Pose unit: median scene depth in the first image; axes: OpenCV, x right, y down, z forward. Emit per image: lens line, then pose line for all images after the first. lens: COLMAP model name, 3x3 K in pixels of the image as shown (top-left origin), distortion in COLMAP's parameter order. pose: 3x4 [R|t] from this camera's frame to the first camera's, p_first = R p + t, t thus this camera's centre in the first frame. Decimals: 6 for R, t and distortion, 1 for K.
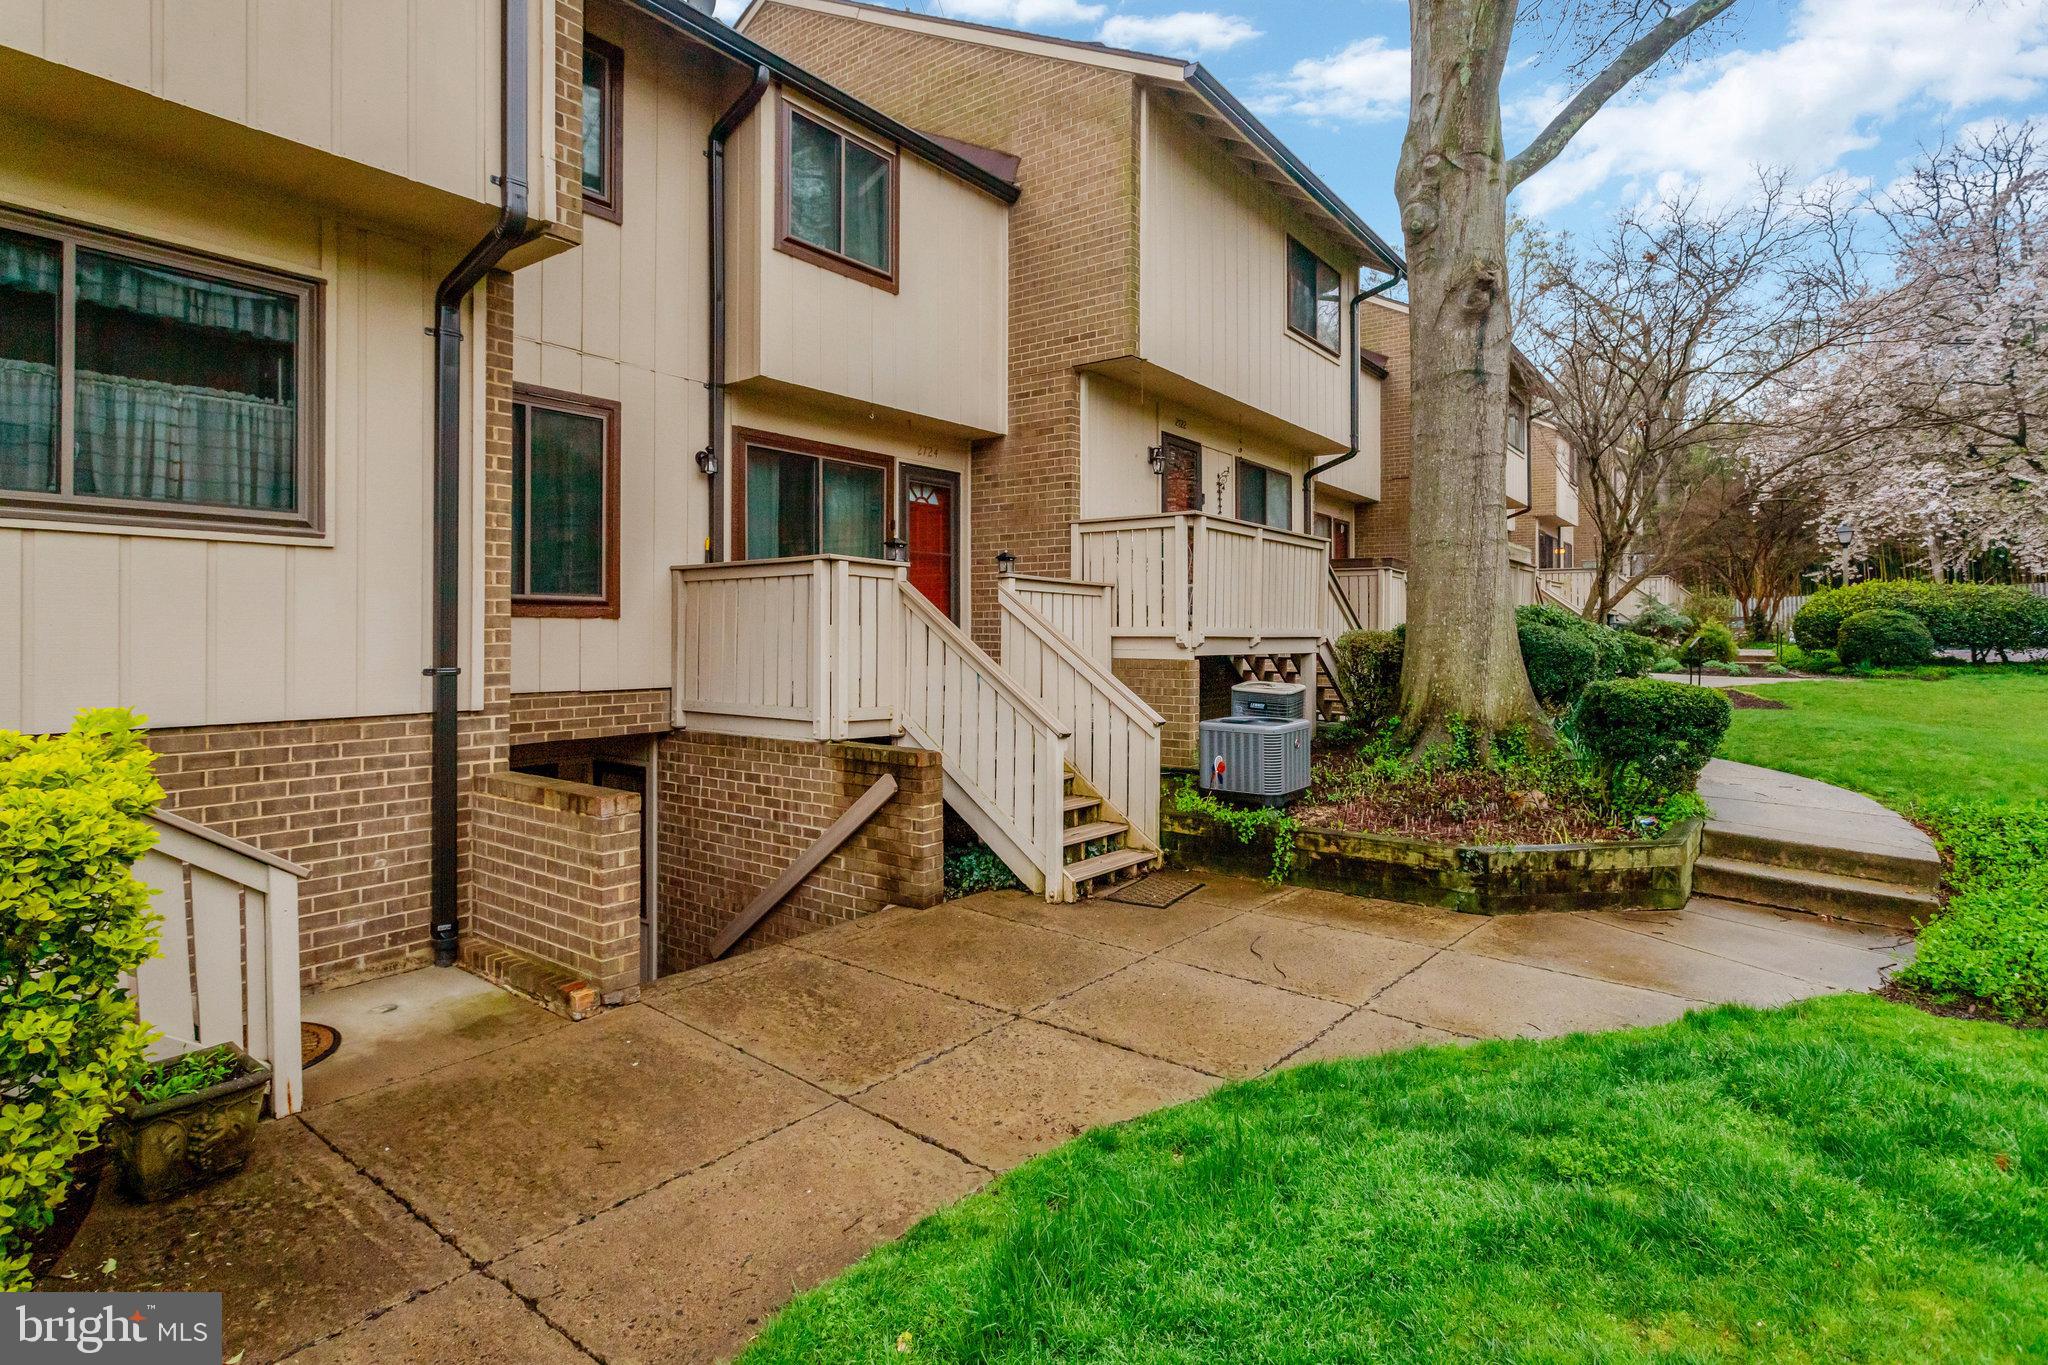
lens RADIAL K [[1013.3, 0, 1035.4], [0, 1013.3, 626.2], [0, 0, 1]] dist [-0.002278, -0.000209]
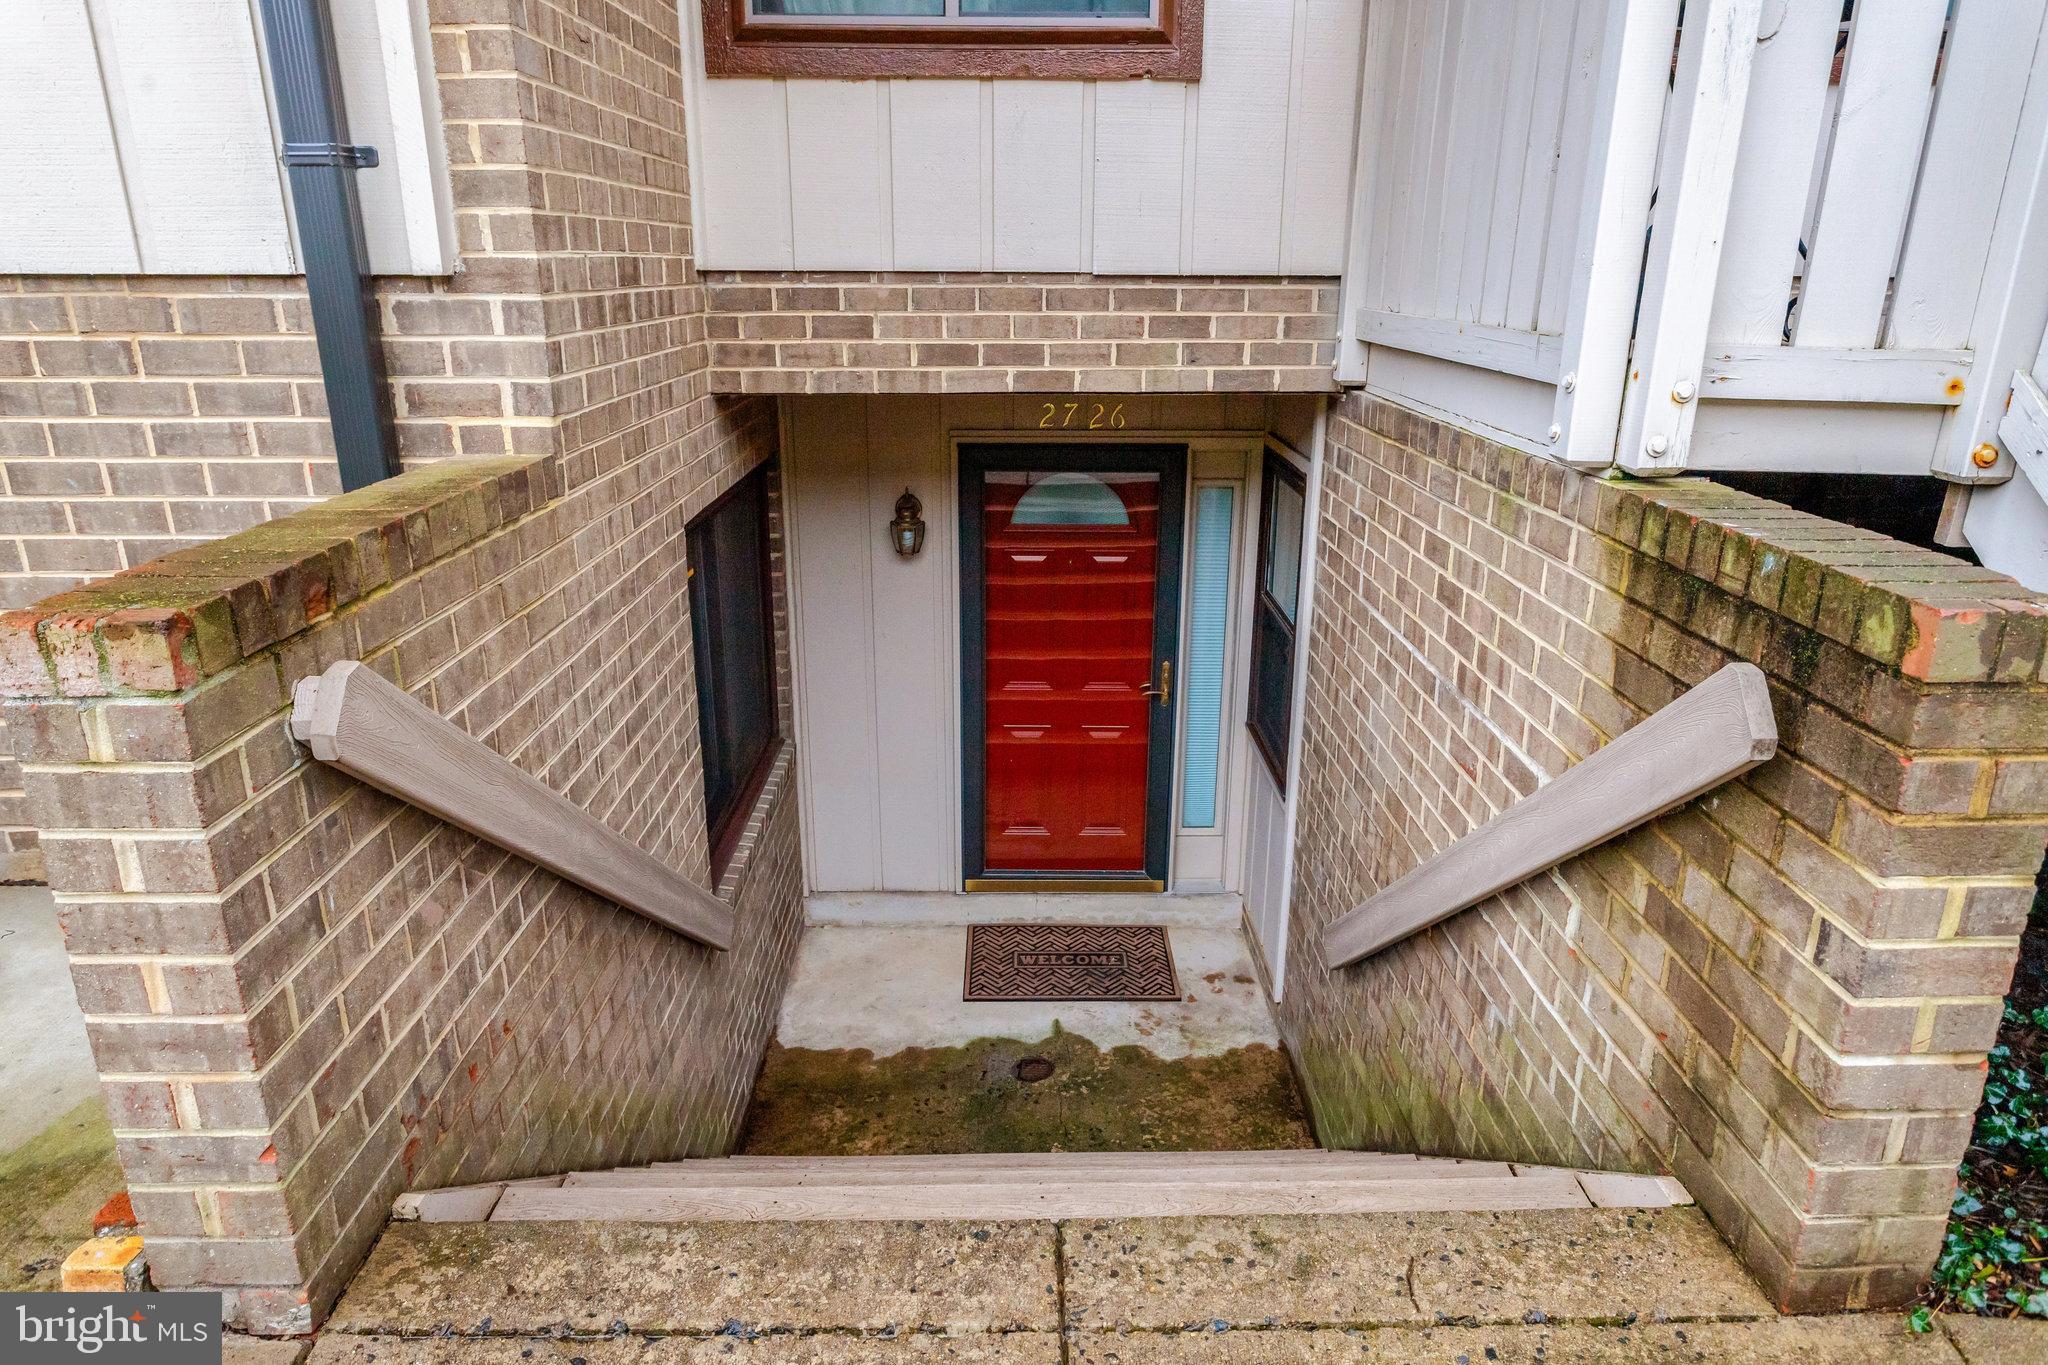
lens RADIAL K [[1274.1, 0, 1024.0], [0, 1274.1, 682.5], [0, 0, 1]] dist [-0.000412, 0.002321]
pose [[0.607288, 0.247721, -0.754874, -0.043442], [0.005888, 0.948718, 0.316070, 0.076969], [0.794460, -0.196390, 0.574687, 0.861653]]
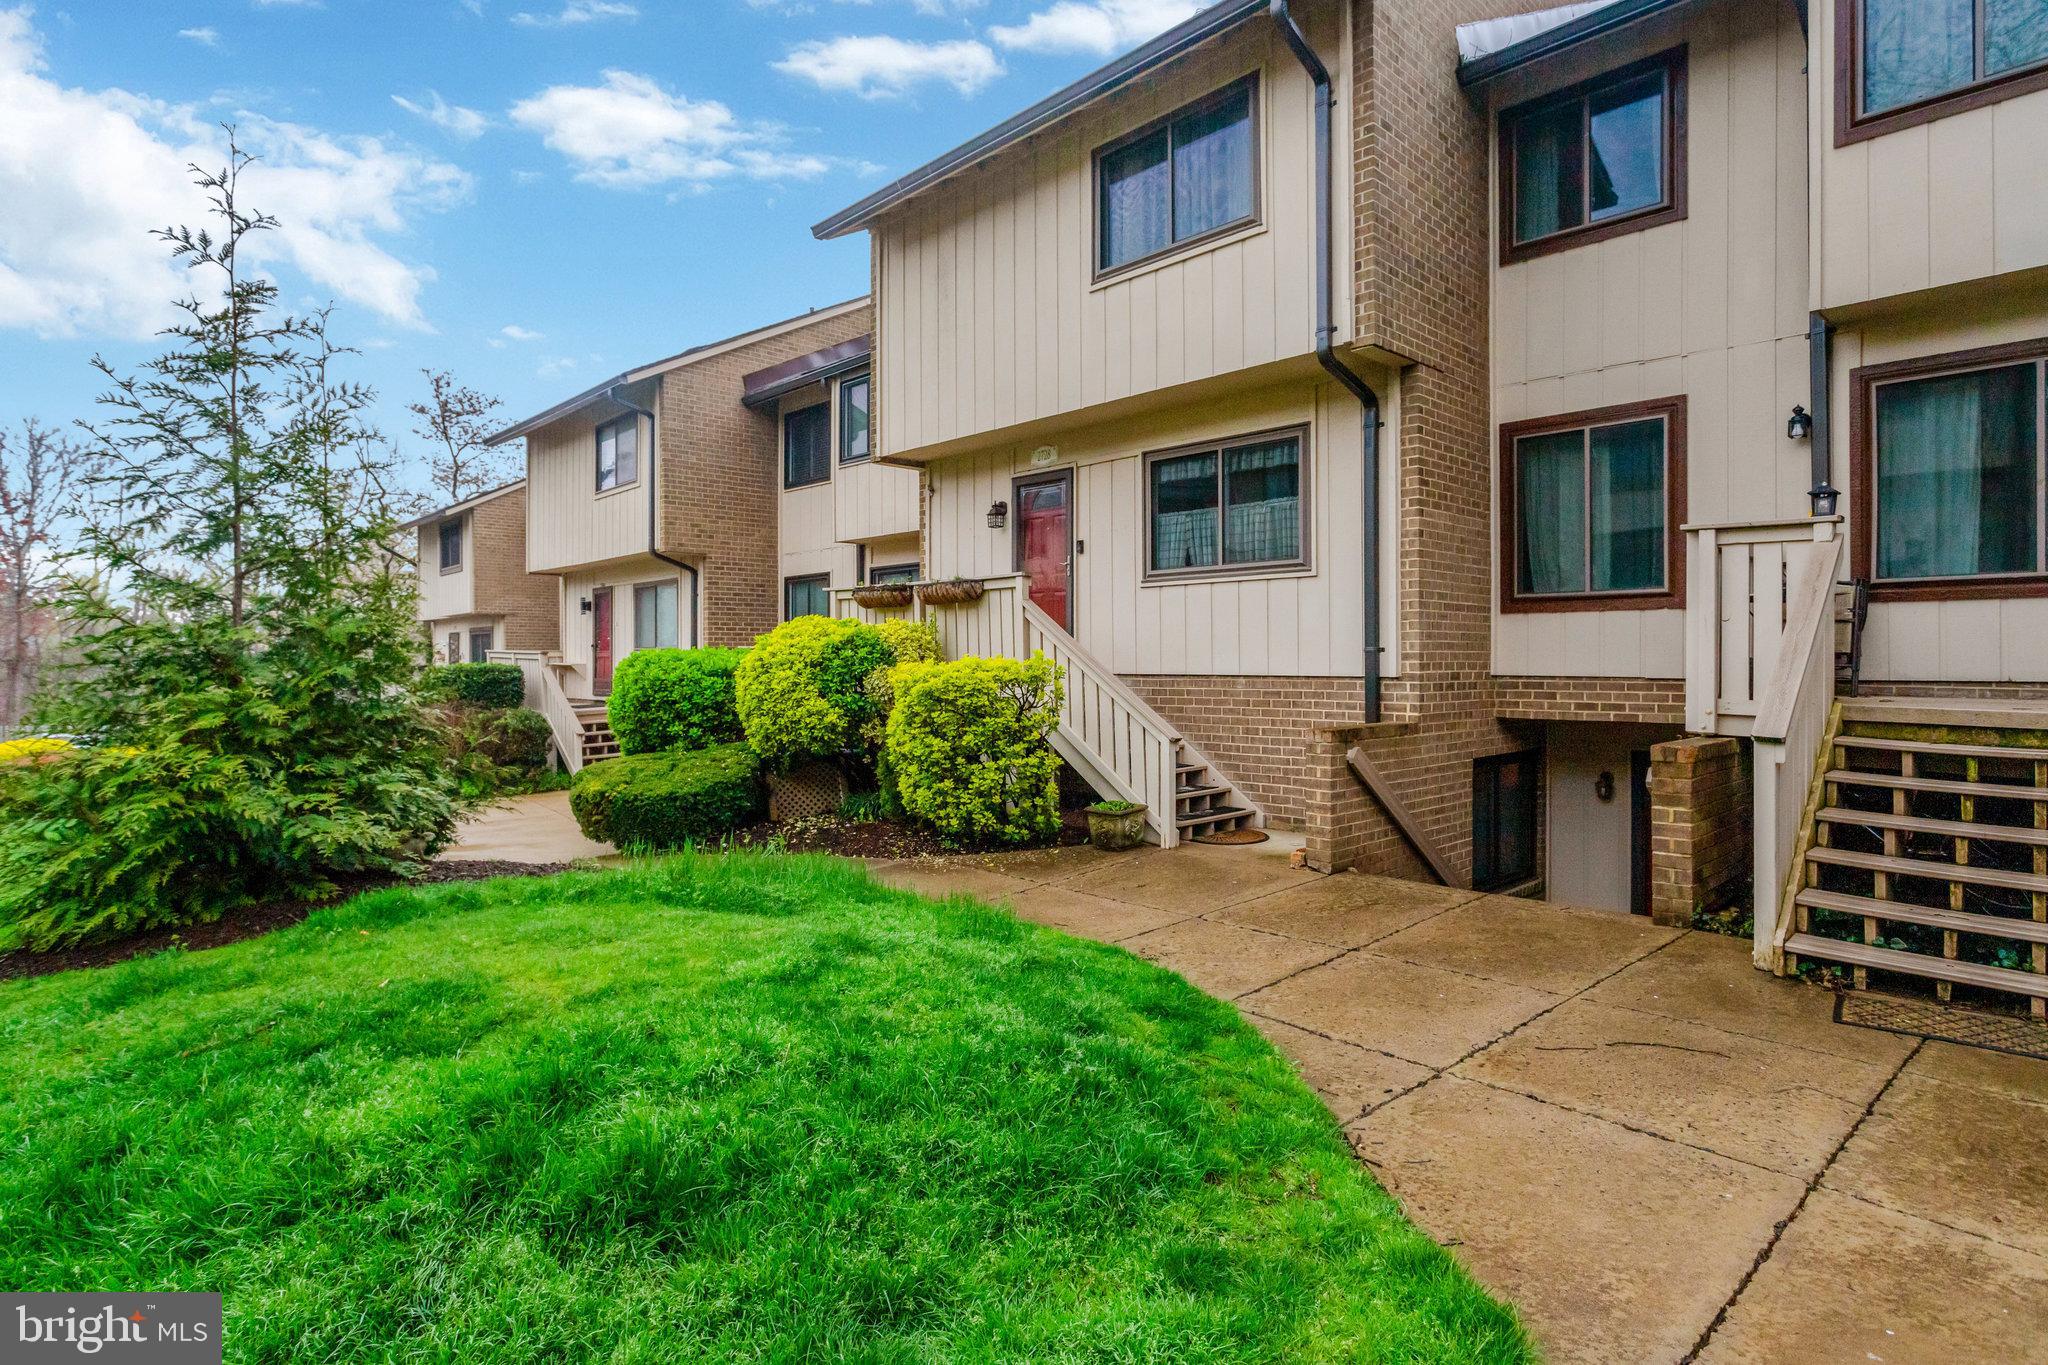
lens RADIAL K [[1059.8, 0, 1010.3], [0, 1059.8, 652.1], [0, 0, 1]] dist [-0.033998, 0.000157]
pose [[-0.181704, -0.010257, -0.983300, 1.013909], [0.007371, 0.999903, -0.011792, 0.060022], [0.983326, -0.009390, -0.181610, 0.721442]]
